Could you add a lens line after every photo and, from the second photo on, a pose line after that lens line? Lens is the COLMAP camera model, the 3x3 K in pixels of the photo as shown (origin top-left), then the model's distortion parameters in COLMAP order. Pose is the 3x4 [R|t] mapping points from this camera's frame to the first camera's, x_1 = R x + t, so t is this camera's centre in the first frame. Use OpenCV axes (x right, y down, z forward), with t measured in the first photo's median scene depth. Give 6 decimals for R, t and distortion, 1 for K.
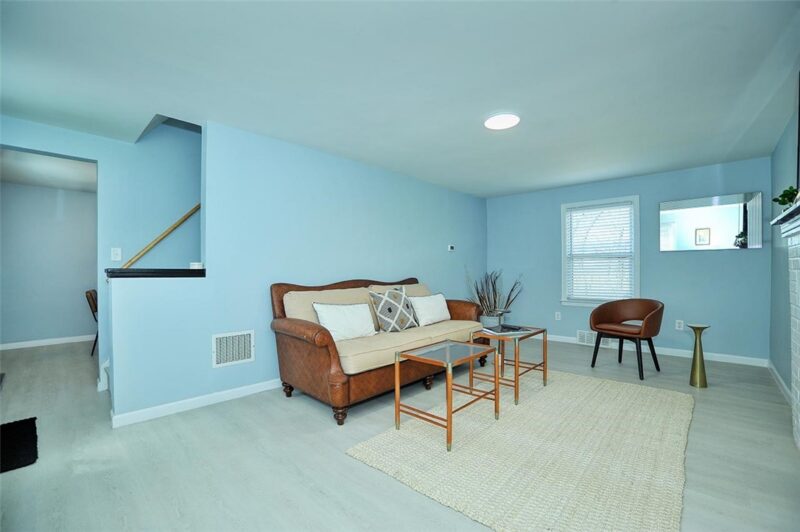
lens RADIAL K [[354.4, 0, 404.5], [0, 354.4, 270.9], [0, 0, 1]] dist [-0.028245, 0.000657]
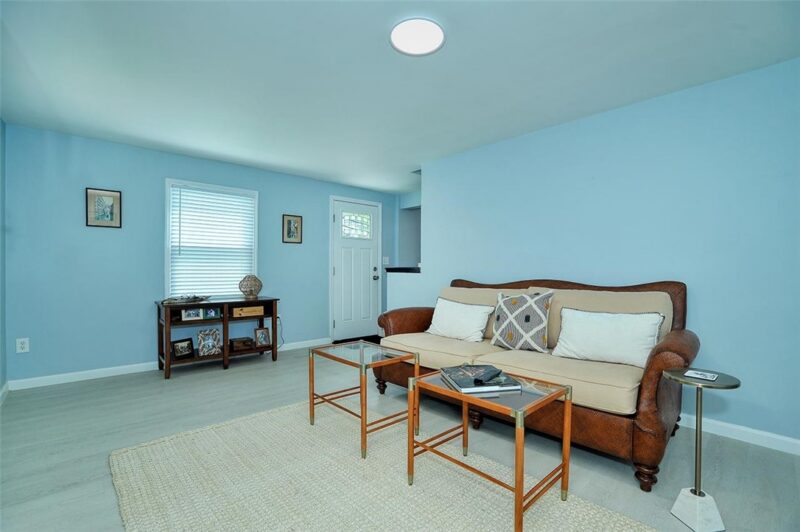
lens RADIAL K [[354.4, 0, 404.5], [0, 354.4, 270.9], [0, 0, 1]] dist [-0.028245, 0.000657]
pose [[-0.081520, 0.002840, -0.996668, 0.716527], [0.006701, 0.999975, 0.002301, 0.005929], [0.996649, -0.006491, -0.081537, 0.807523]]
